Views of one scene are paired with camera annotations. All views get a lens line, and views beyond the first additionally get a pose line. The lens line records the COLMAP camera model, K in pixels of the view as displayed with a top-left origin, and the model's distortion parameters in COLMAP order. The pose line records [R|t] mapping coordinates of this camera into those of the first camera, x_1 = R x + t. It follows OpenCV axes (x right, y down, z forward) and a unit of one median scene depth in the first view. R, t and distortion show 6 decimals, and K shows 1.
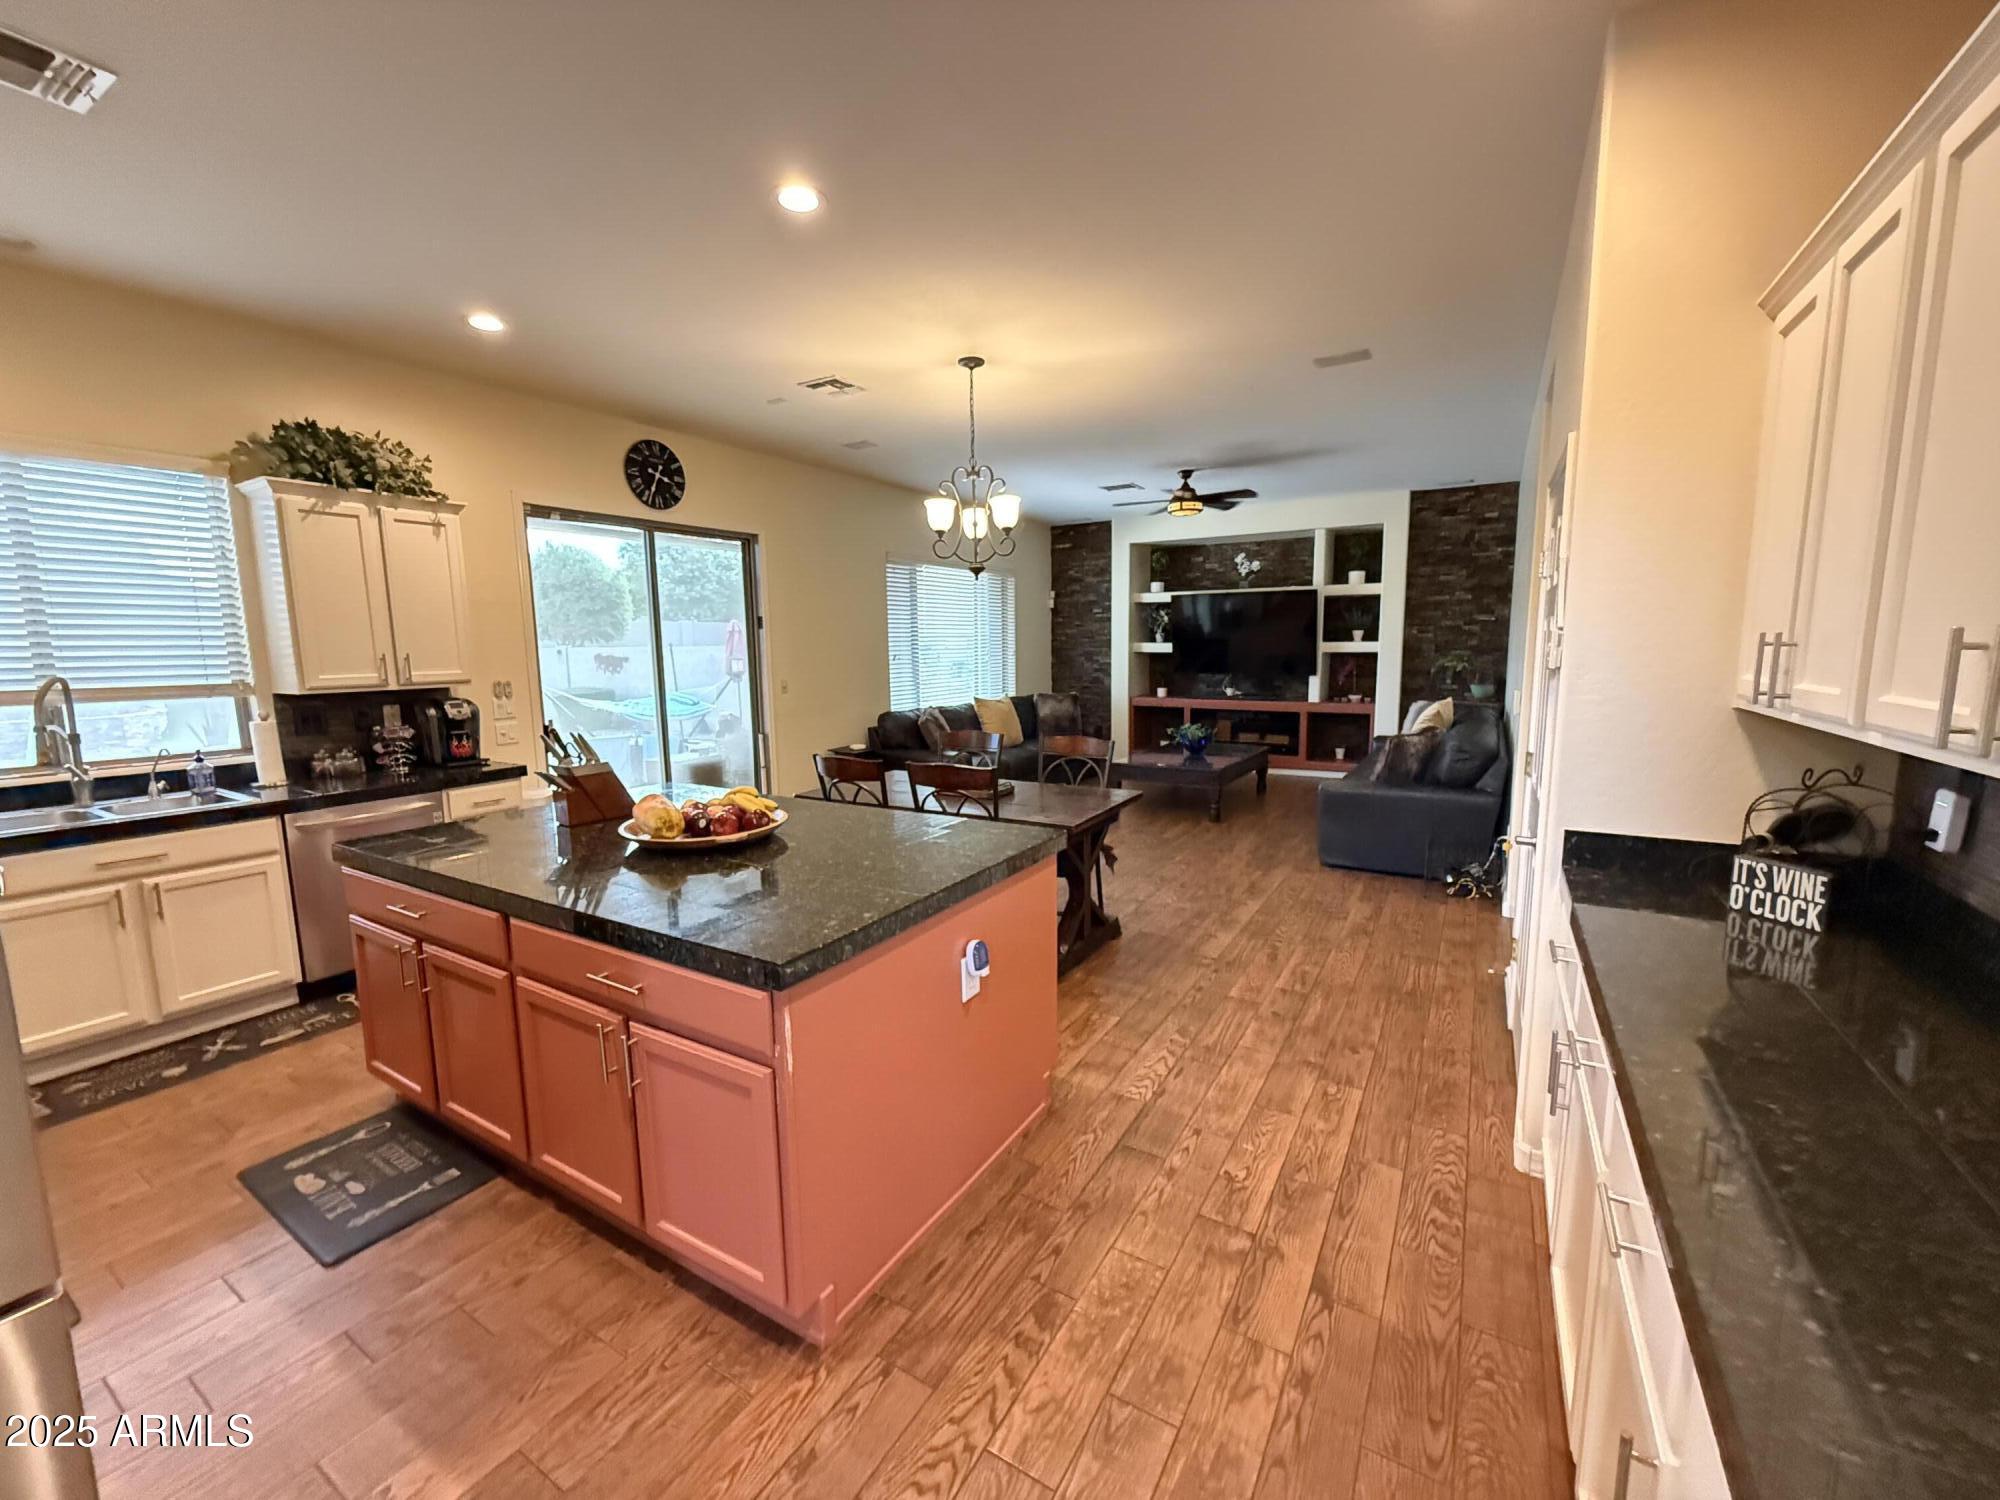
lens RADIAL K [[799.5, 0, 1006.3], [0, 799.5, 752.8], [0, 0, 1]] dist [-0.001113, 0.000868]
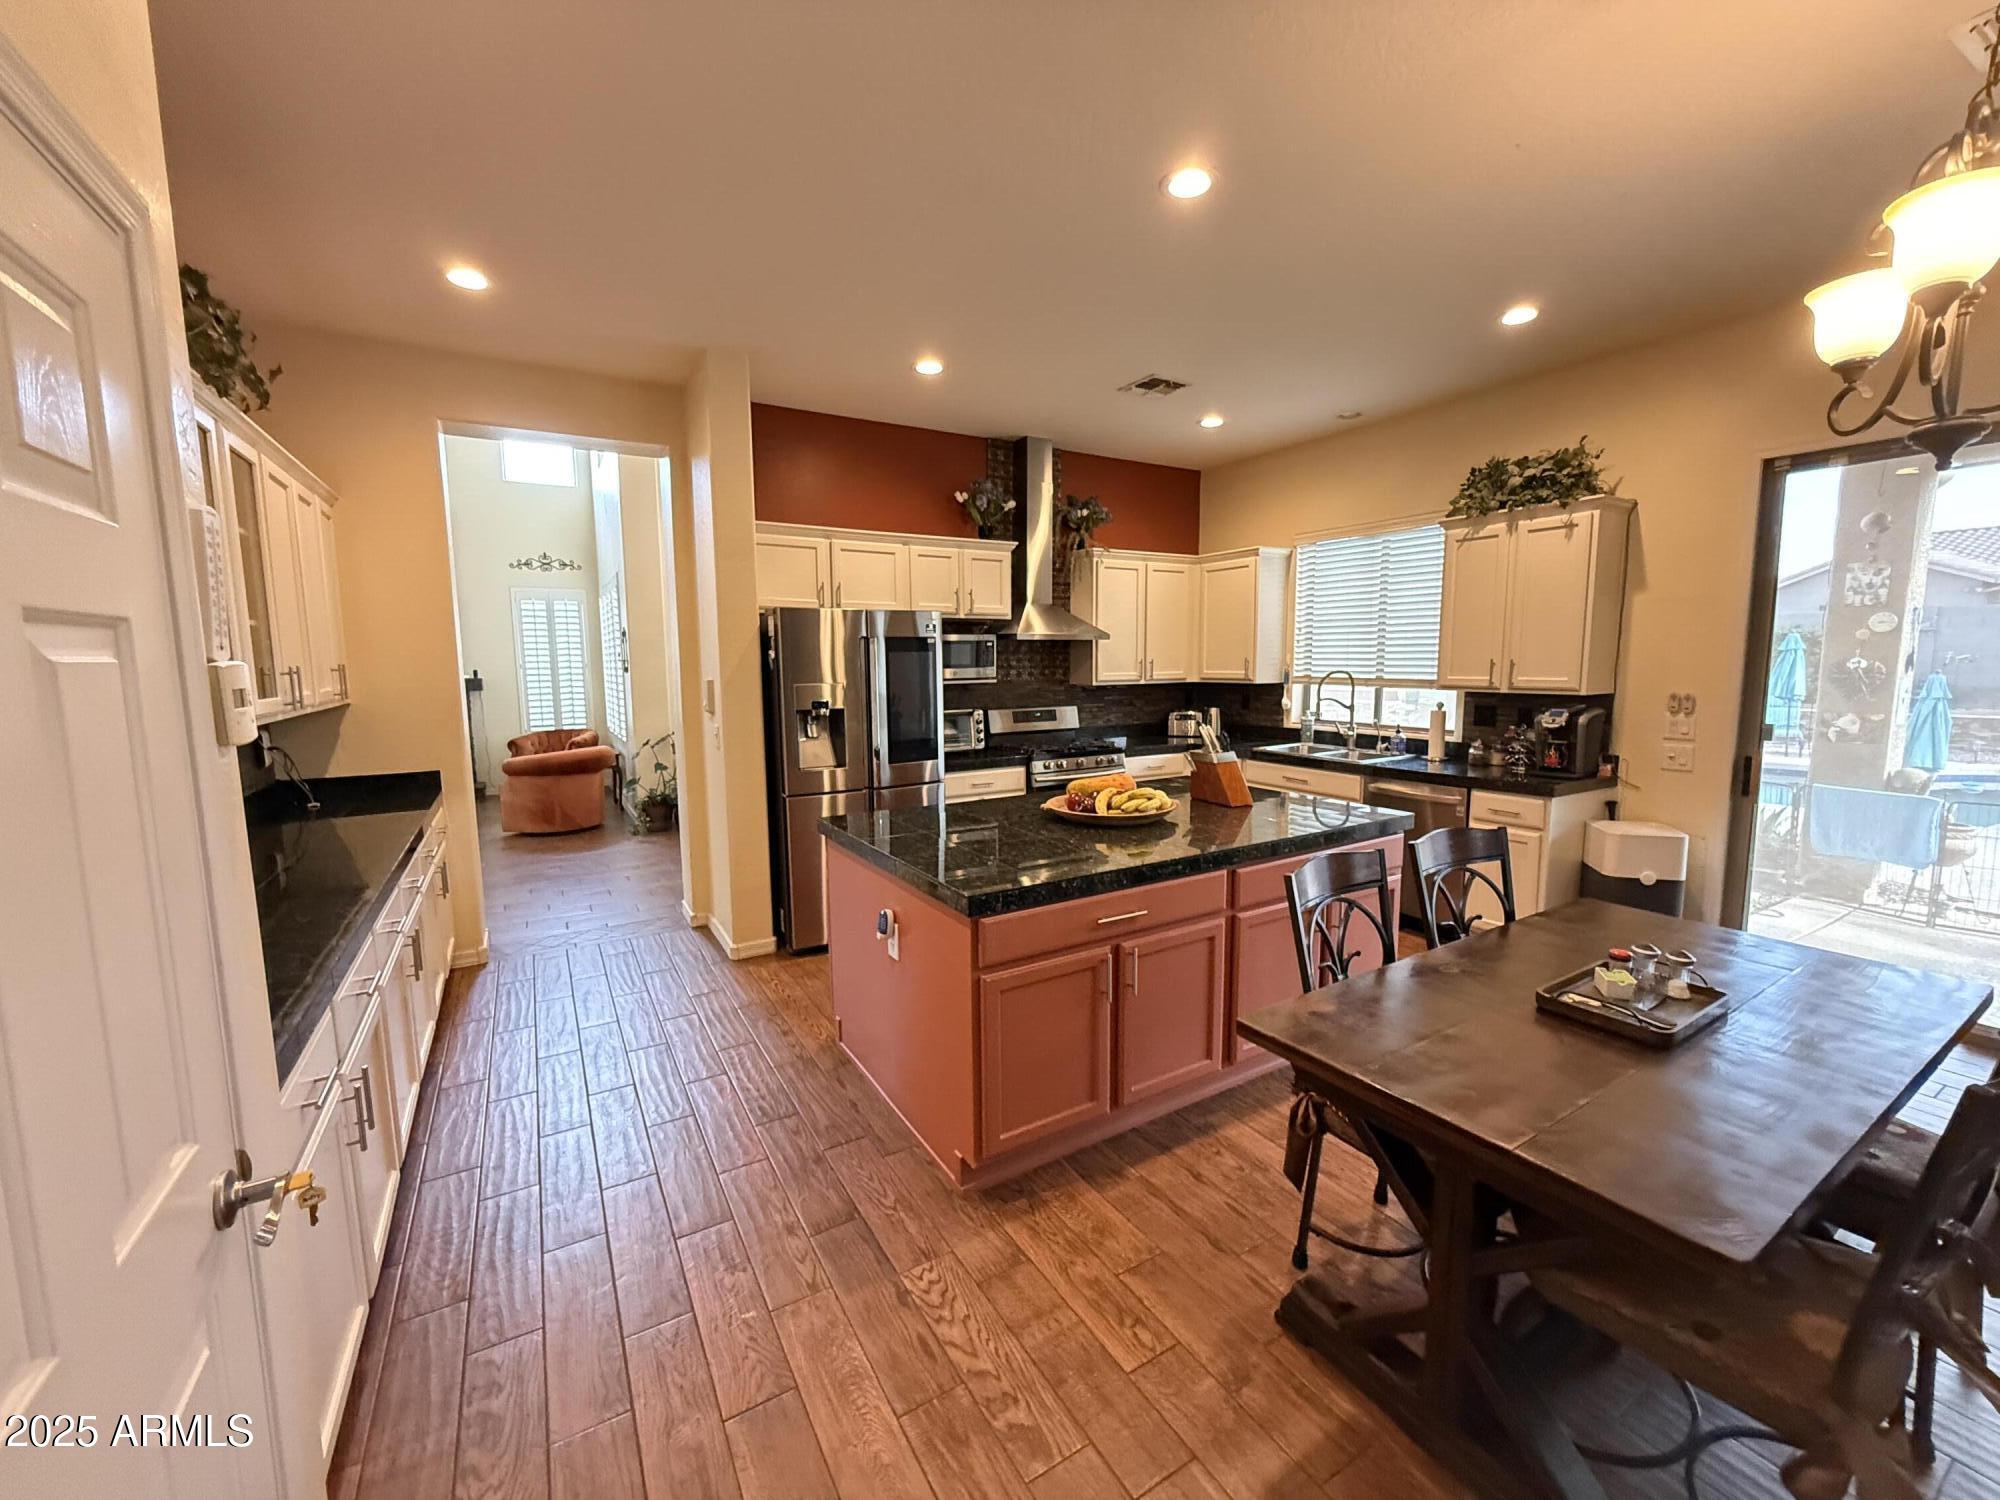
lens RADIAL K [[799.5, 0, 1005.2], [0, 799.5, 752.9], [0, 0, 1]] dist [-0.001113, 0.000868]
pose [[-0.472694, 0.120606, -0.872934, 0.351297], [-0.106008, 0.975614, 0.192196, -0.095961], [0.874827, 0.183388, -0.448382, 0.645597]]
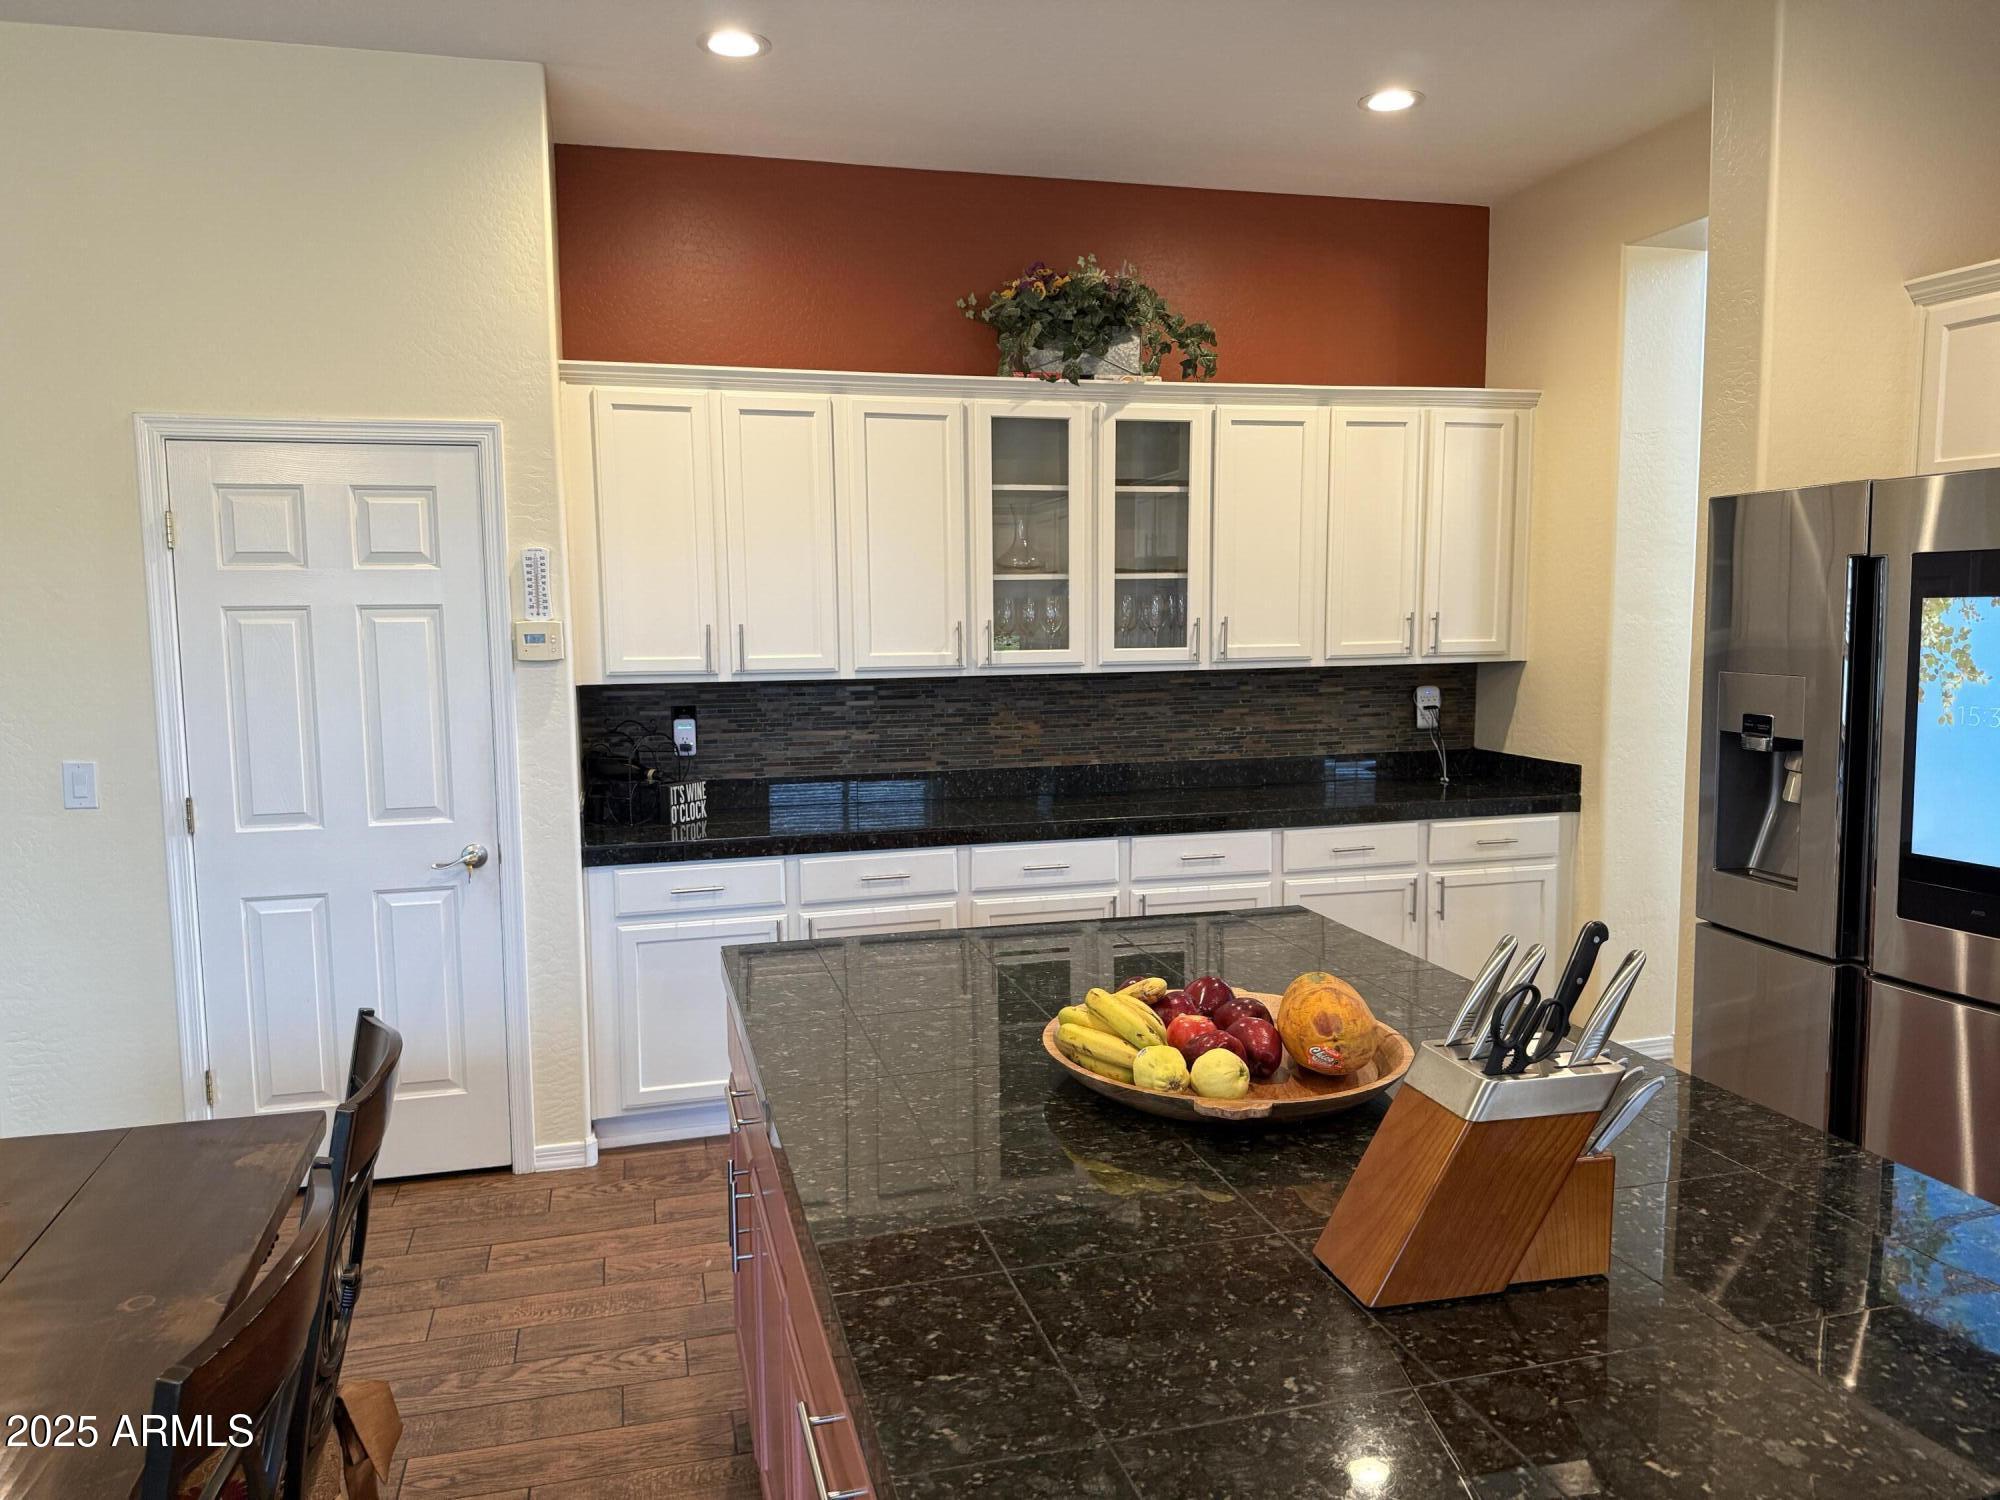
lens RADIAL K [[1404.0, 0, 997.5], [0, 1404.0, 756.2], [0, 0, 1]] dist [0.077443, -0.107380]
pose [[-0.716852, -0.055410, 0.695020, -0.378021], [0.113127, 0.974385, 0.194363, -0.106106], [-0.687987, 0.217955, -0.692221, 0.735011]]
